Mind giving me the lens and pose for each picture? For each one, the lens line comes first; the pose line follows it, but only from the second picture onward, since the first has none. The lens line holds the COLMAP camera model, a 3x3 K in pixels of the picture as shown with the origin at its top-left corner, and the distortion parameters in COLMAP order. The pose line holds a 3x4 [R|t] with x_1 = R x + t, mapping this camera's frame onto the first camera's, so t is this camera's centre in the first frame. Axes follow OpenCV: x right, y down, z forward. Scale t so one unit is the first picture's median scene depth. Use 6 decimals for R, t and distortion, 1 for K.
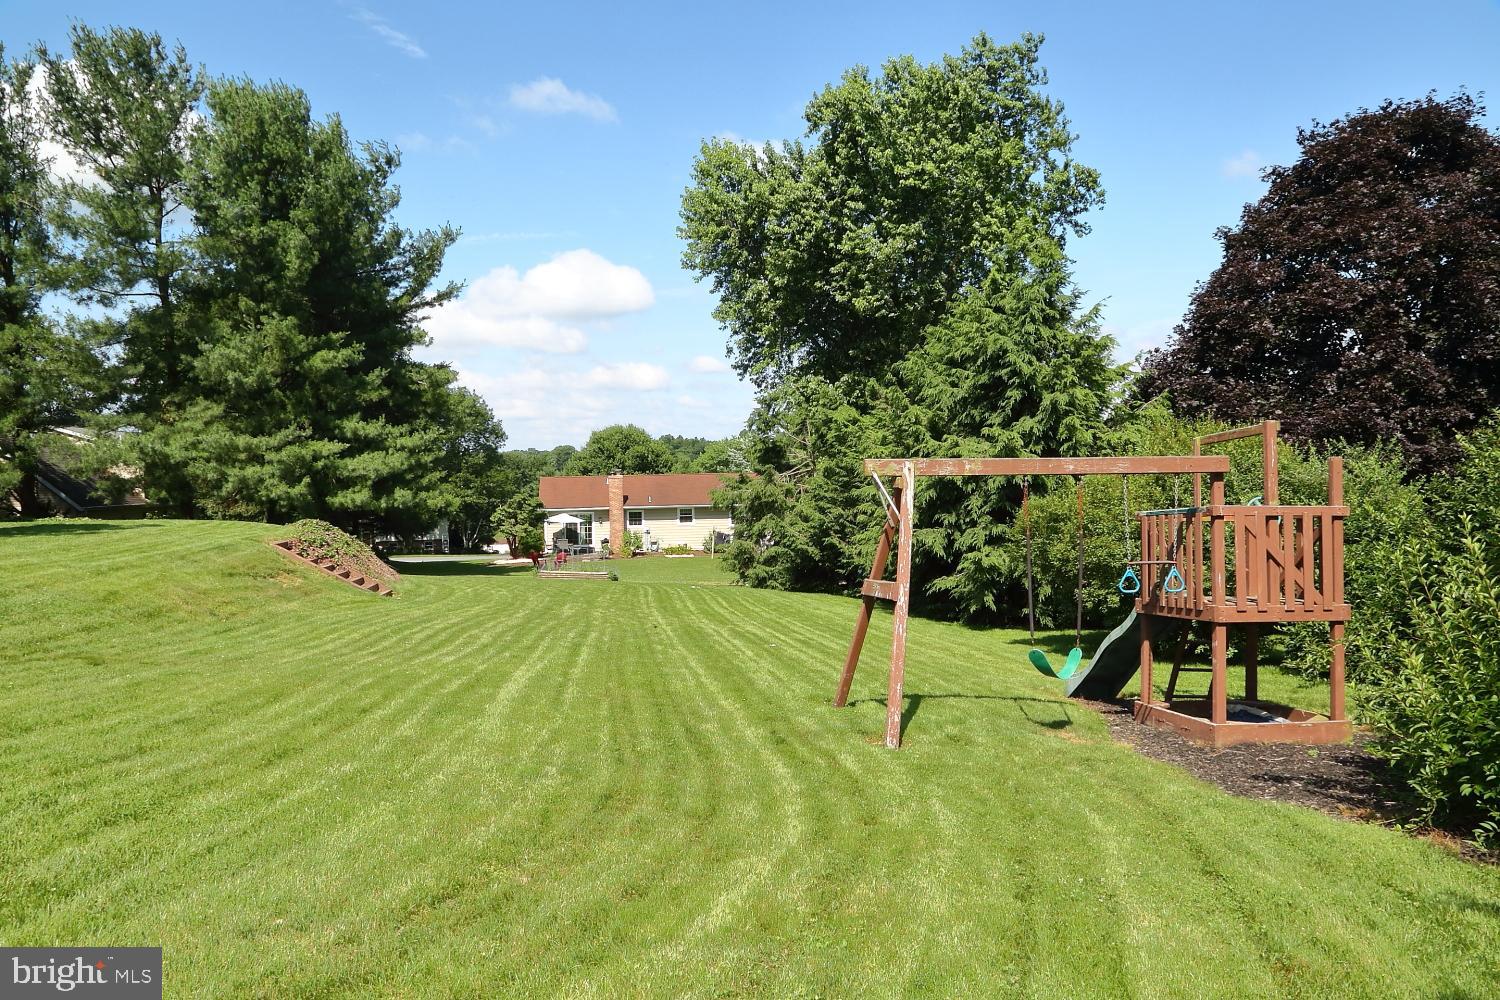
lens RADIAL K [[904.7, 0, 750.0], [0, 904.7, 500.0], [0, 0, 1]] dist [-0.043131, 0.032845]
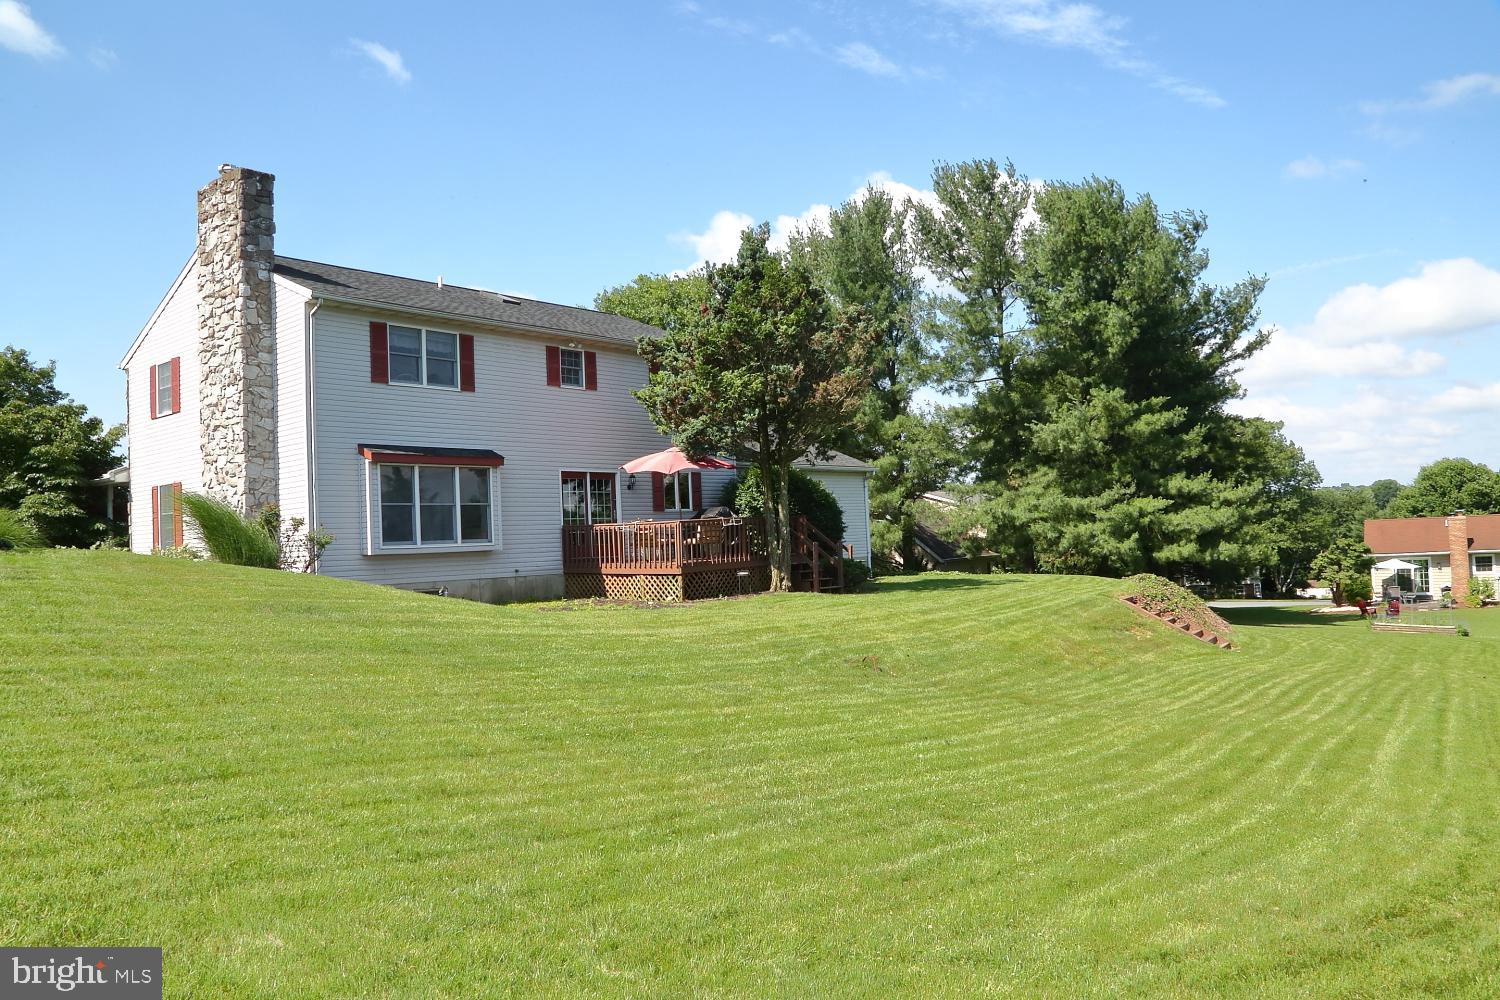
lens RADIAL K [[1092.8, 0, 747.5], [0, 1092.8, 509.4], [0, 0, 1]] dist [-0.111153, 0.073567]
pose [[0.769397, -0.034617, -0.637832, -0.024701], [0.044971, 0.998988, 0.000029, -0.075767], [0.637185, -0.028706, 0.770176, -0.300931]]
